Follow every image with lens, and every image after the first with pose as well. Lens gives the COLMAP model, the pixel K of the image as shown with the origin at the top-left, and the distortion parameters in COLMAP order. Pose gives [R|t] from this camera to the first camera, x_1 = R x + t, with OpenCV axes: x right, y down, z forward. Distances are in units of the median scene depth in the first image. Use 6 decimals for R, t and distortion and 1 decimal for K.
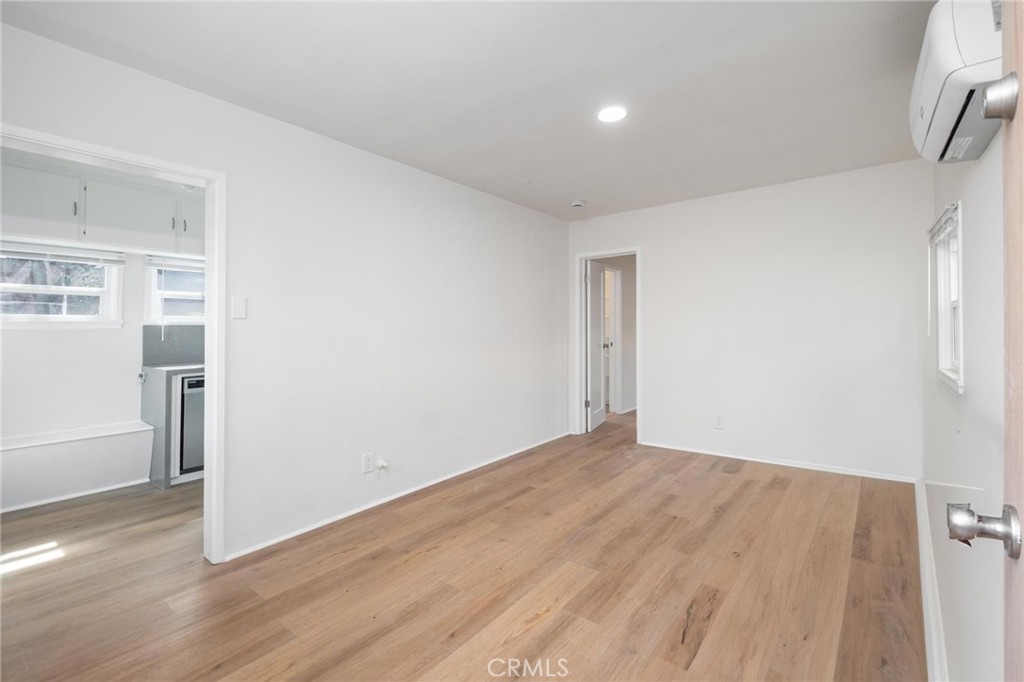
lens RADIAL K [[460.9, 0, 503.2], [0, 460.9, 327.0], [0, 0, 1]] dist [0.000031, -0.000749]
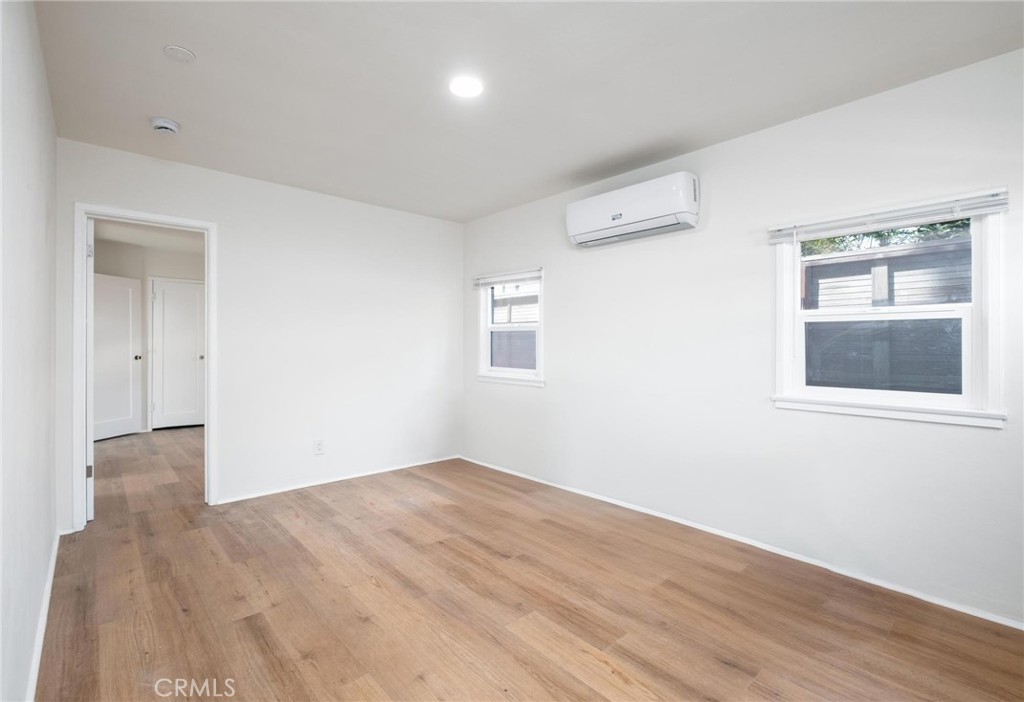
lens RADIAL K [[455.6, 0, 519.0], [0, 455.6, 362.3], [0, 0, 1]] dist [-0.002608, -0.000284]
pose [[0.159334, -0.024278, 0.986926, -0.553394], [-0.012525, 0.999567, 0.026611, 0.013123], [-0.987145, -0.016601, 0.158961, 0.735675]]
